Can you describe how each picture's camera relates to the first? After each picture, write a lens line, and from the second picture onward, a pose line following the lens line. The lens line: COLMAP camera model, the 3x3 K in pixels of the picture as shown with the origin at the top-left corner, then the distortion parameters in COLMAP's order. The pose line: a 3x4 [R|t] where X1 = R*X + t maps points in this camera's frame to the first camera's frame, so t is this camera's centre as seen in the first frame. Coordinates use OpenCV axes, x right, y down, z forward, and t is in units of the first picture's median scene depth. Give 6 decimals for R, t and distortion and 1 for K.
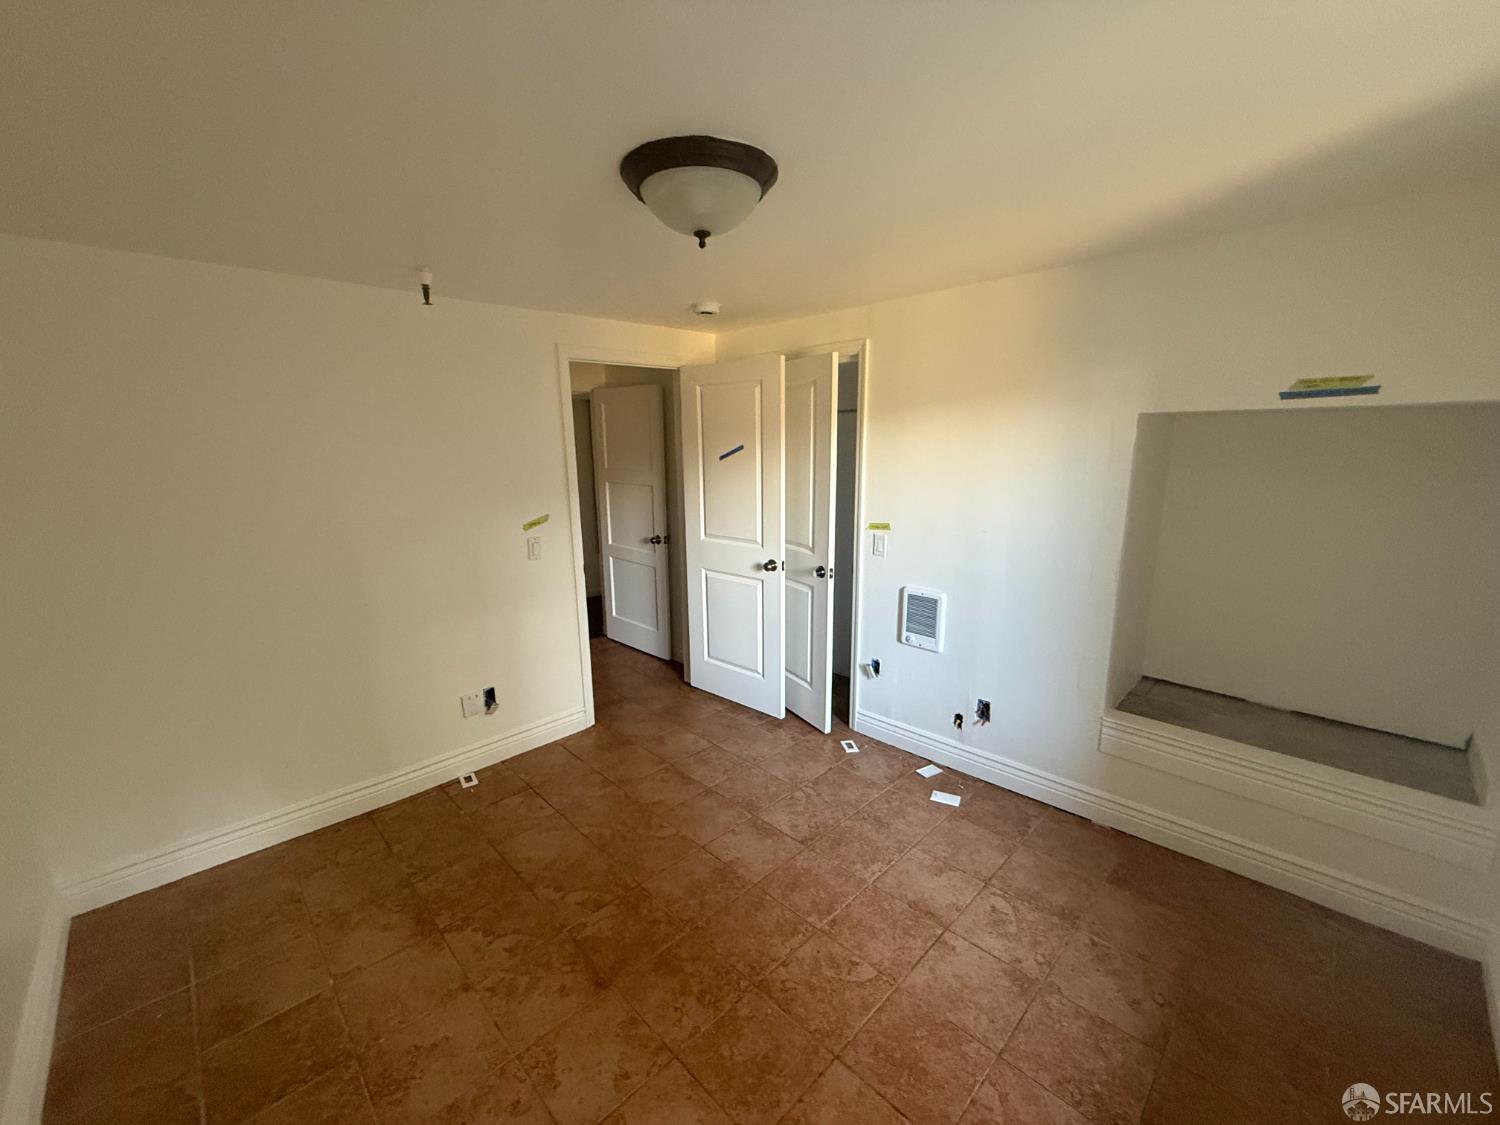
lens RADIAL K [[599.7, 0, 747.7], [0, 599.7, 563.2], [0, 0, 1]] dist [-0.001250, 0.000453]
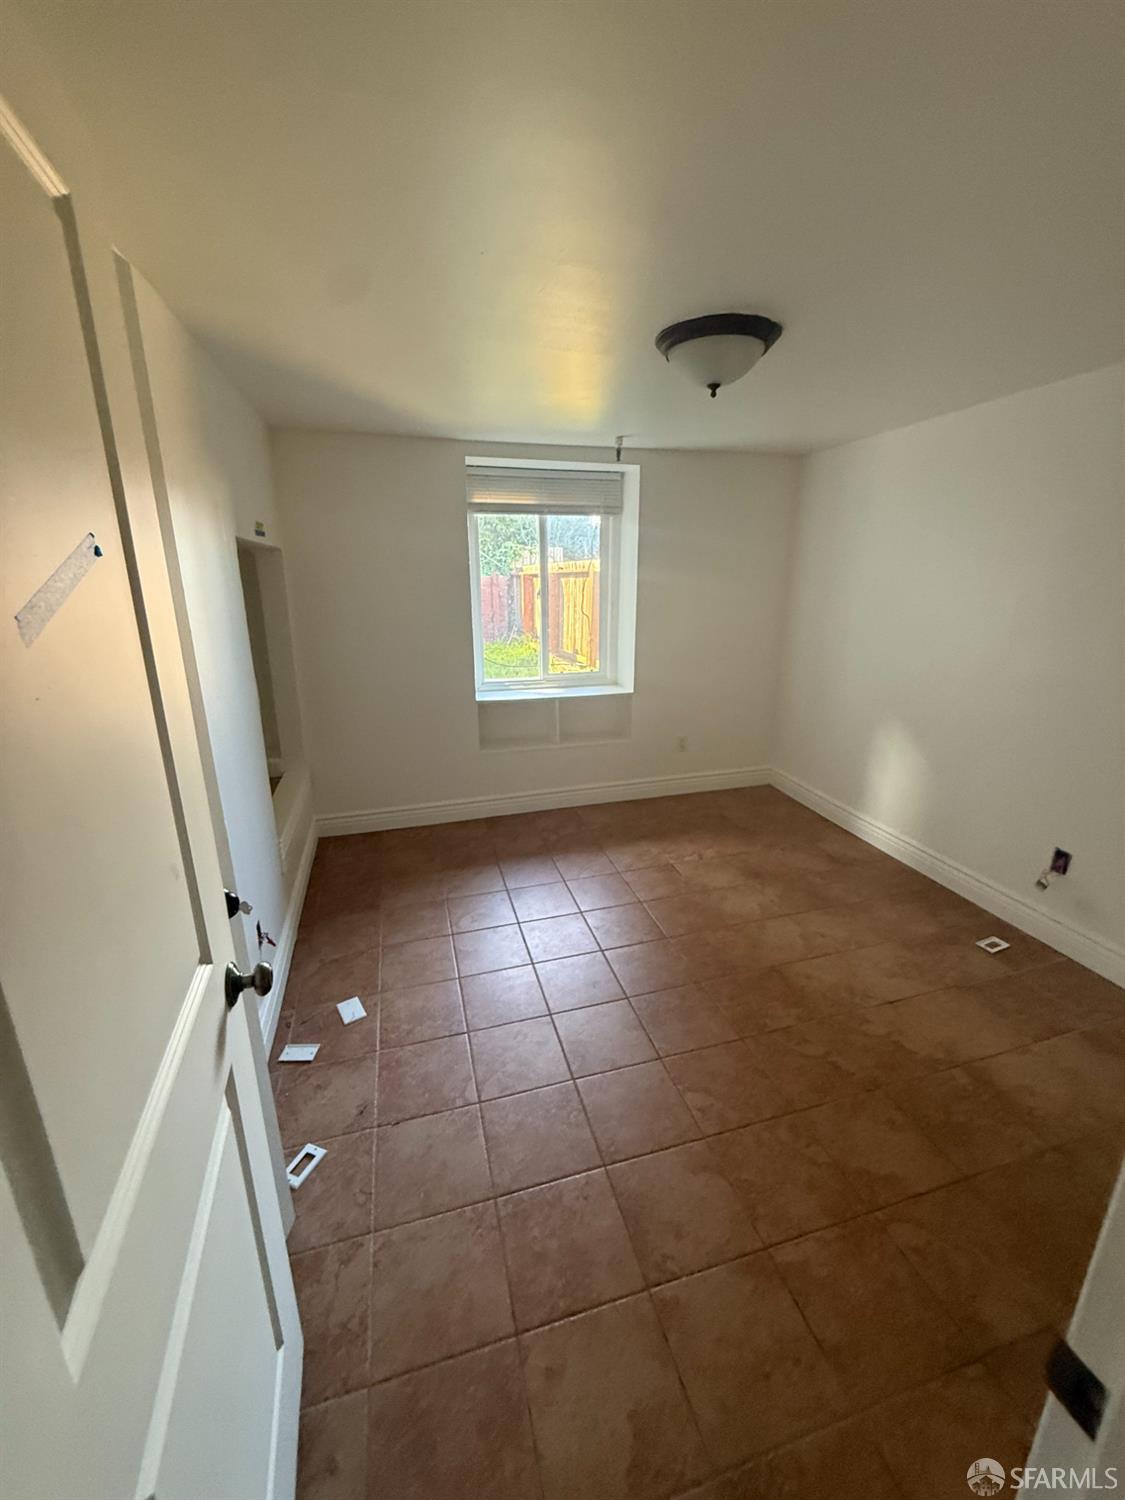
lens RADIAL K [[599.7, 0, 564.7], [0, 599.7, 750.4], [0, 0, 1]] dist [-0.001250, 0.000453]
pose [[-0.874069, -0.114668, 0.472075, -0.305828], [0.116174, 0.894211, 0.432309, -0.276307], [-0.471706, 0.432711, -0.768280, 1.541543]]
